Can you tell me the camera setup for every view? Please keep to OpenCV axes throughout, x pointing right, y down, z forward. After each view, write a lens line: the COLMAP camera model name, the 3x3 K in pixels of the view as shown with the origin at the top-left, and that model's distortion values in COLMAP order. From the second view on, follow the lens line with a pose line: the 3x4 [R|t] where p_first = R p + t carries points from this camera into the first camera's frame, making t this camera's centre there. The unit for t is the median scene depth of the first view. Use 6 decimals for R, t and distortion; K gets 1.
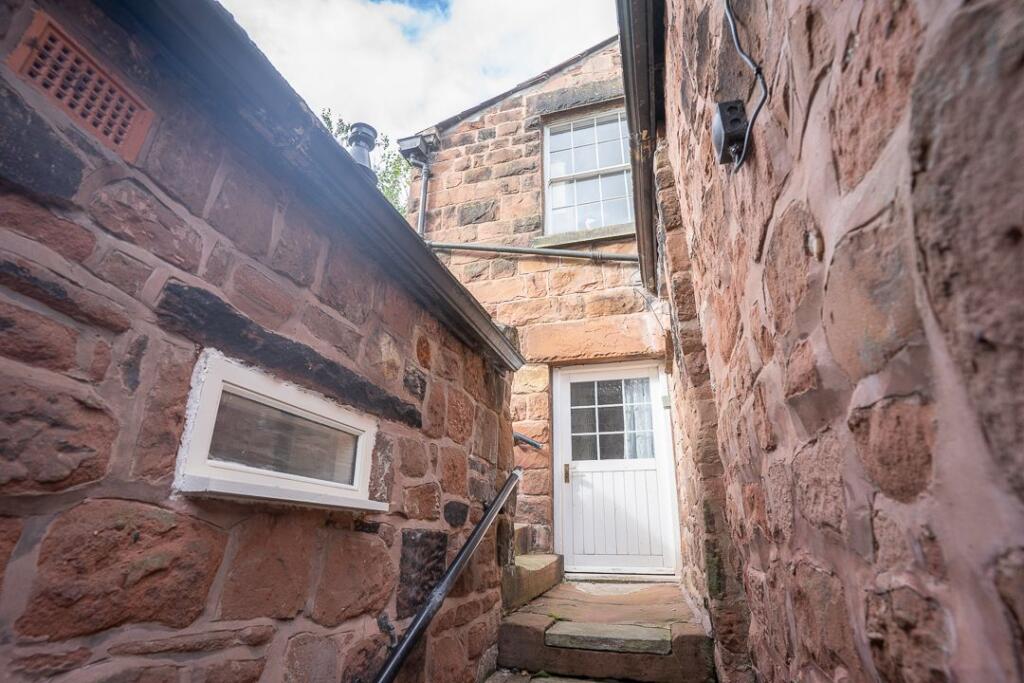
lens RADIAL K [[536.6, 0, 508.4], [0, 536.6, 339.2], [0, 0, 1]] dist [-0.078362, 0.037372]
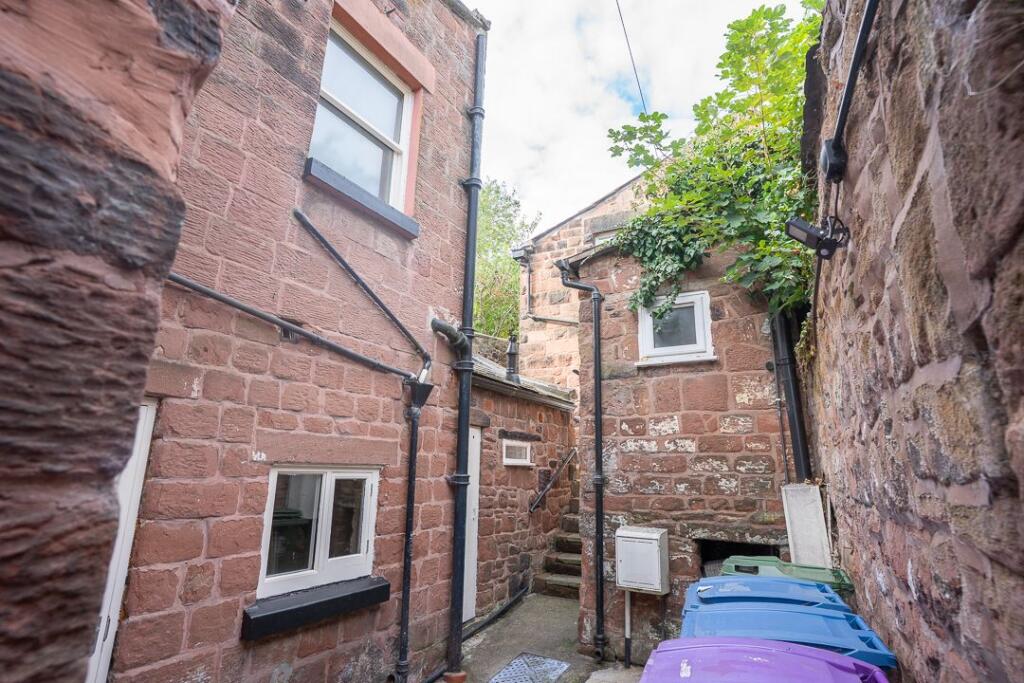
lens RADIAL K [[536.6, 0, 508.4], [0, 536.6, 339.2], [0, 0, 1]] dist [-0.078362, 0.037372]
pose [[0.980018, -0.051818, -0.192041, 0.300593], [0.073621, 0.991400, 0.108190, -0.803198], [0.184783, -0.120166, 0.975405, -2.145625]]
